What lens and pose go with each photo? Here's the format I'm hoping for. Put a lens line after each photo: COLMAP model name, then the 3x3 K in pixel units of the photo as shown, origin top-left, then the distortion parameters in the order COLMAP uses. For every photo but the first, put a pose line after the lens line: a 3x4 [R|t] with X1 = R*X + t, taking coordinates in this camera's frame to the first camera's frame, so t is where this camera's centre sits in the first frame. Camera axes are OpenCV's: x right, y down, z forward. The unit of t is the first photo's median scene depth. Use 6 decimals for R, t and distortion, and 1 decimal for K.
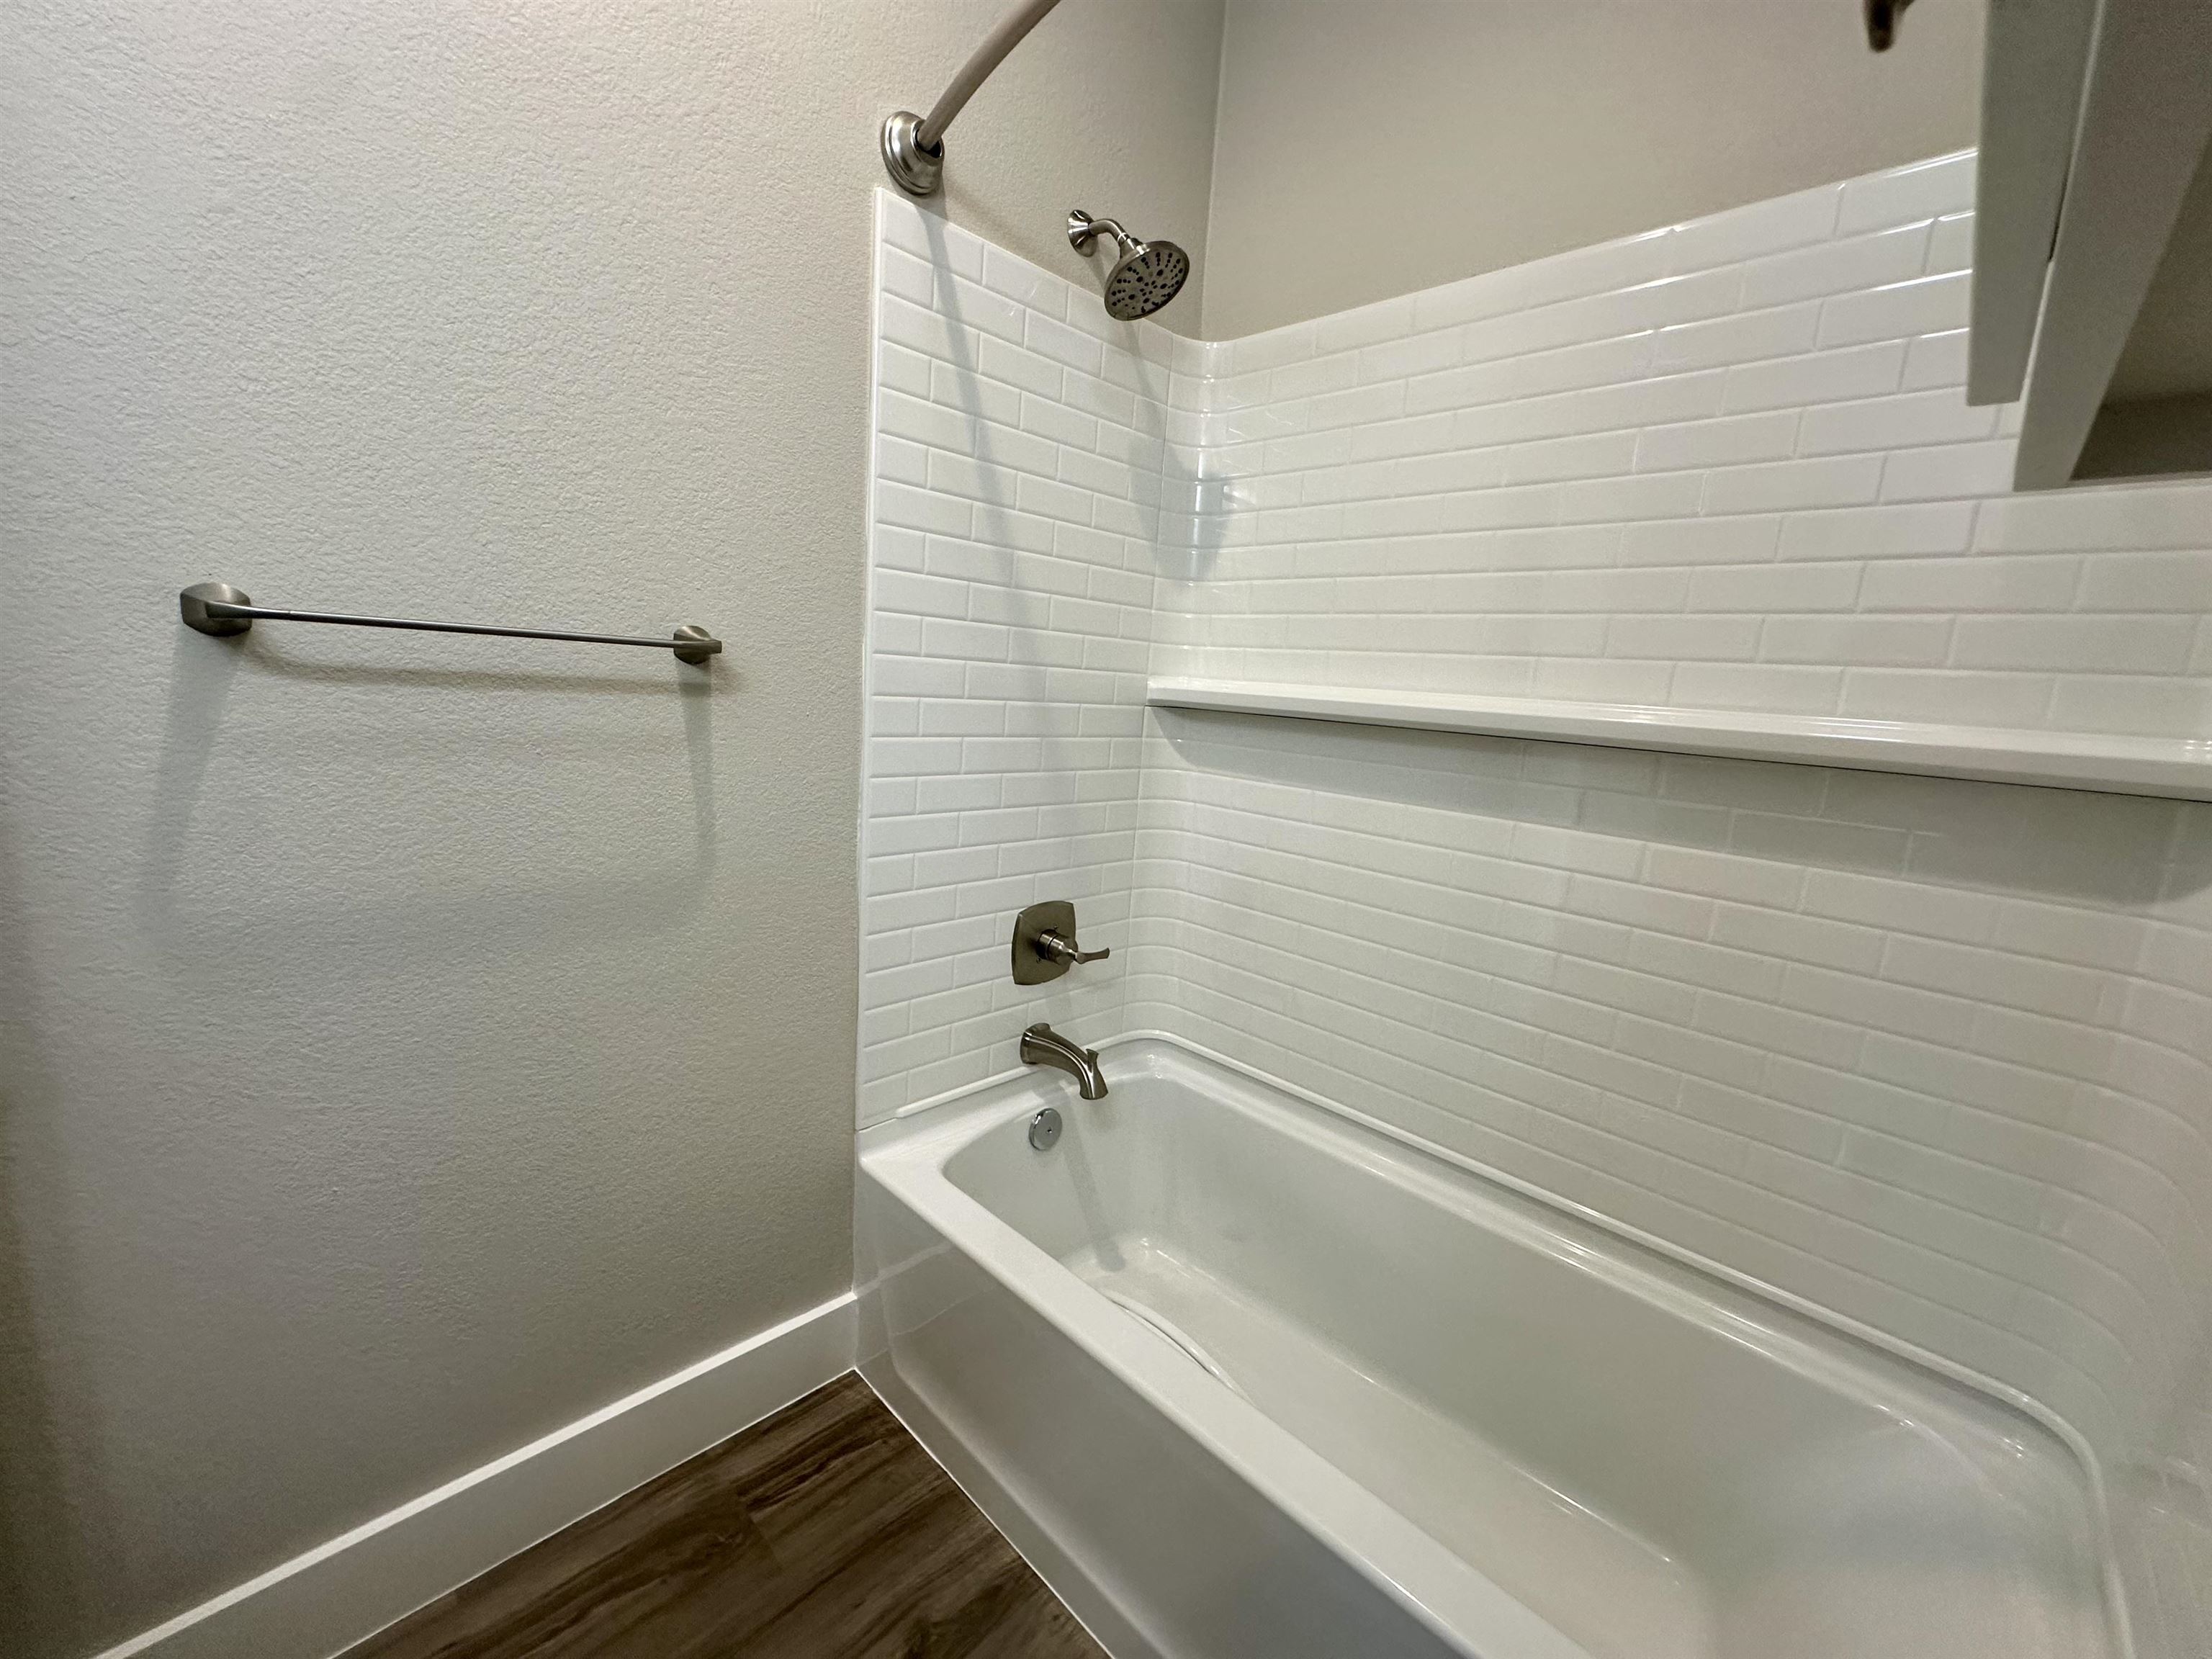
lens RADIAL K [[884.3, 0, 1104.0], [0, 884.3, 827.5], [0, 0, 1]] dist [-0.006366, 0.002053]
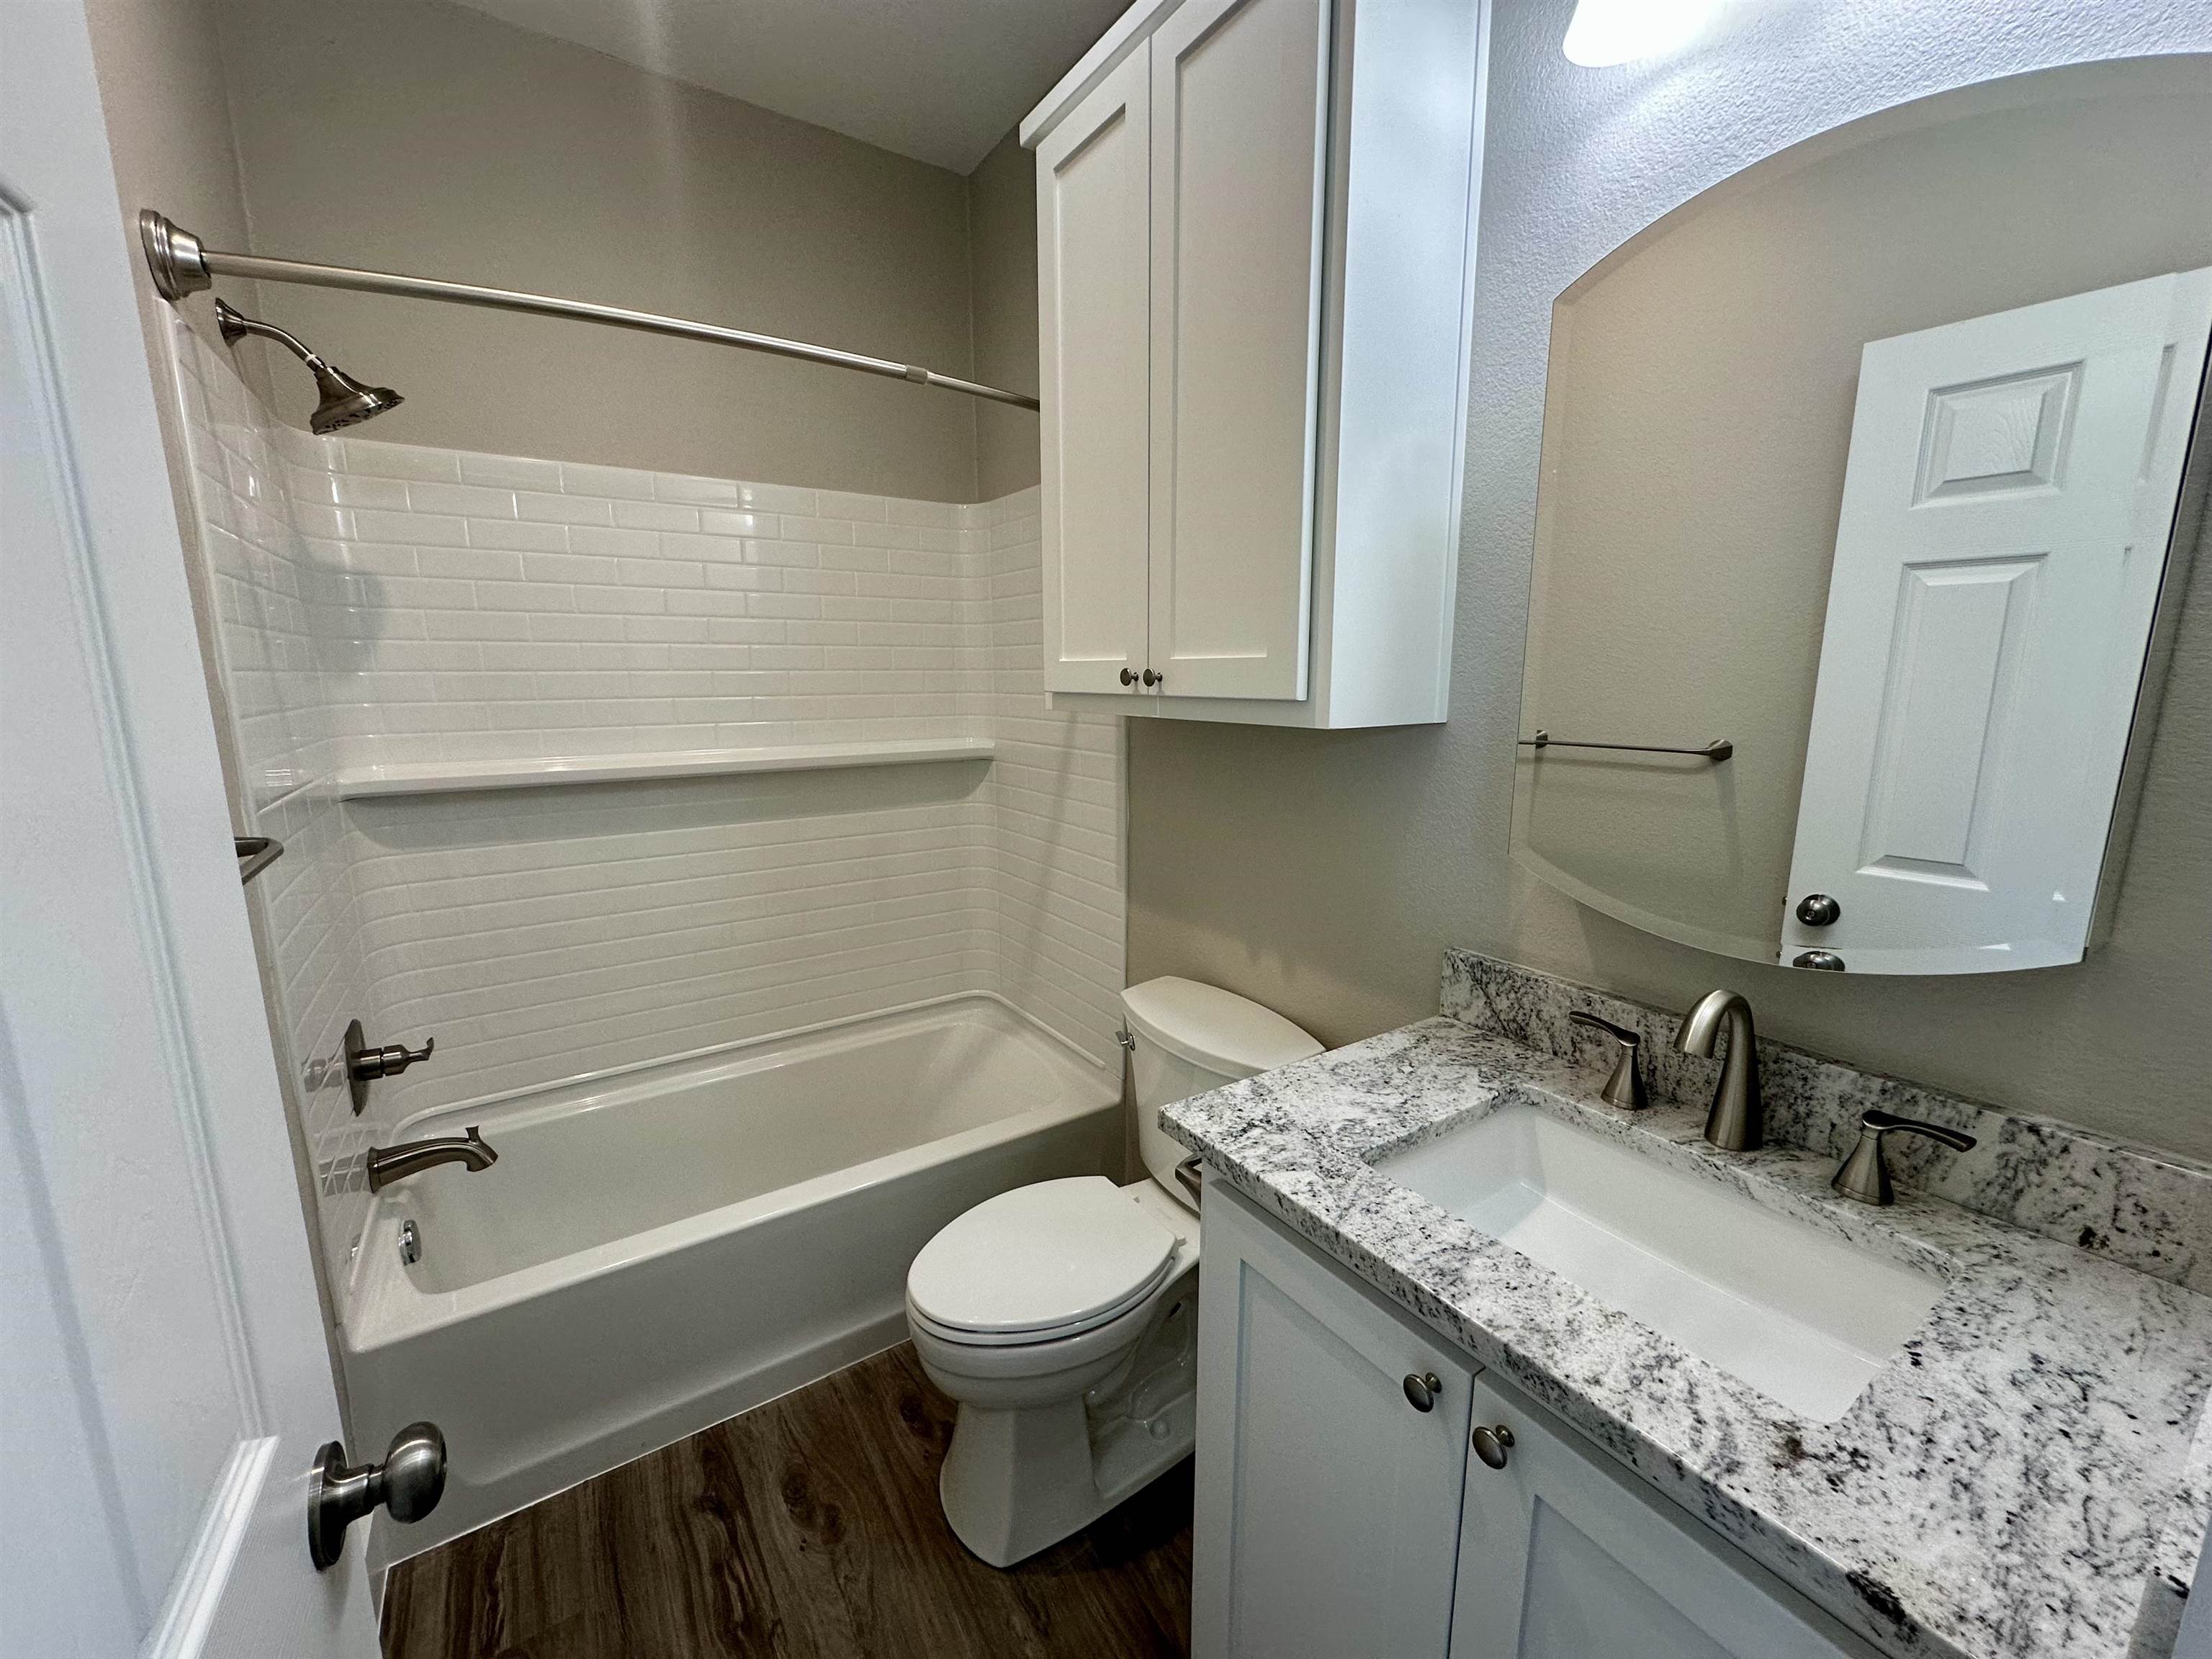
lens RADIAL K [[884.3, 0, 1104.0], [0, 884.3, 827.5], [0, 0, 1]] dist [-0.006366, 0.002053]
pose [[0.202044, -0.233576, 0.951115, -0.812853], [0.180975, 0.963324, 0.198130, -0.173695], [-0.962511, 0.132097, 0.236905, -0.035201]]
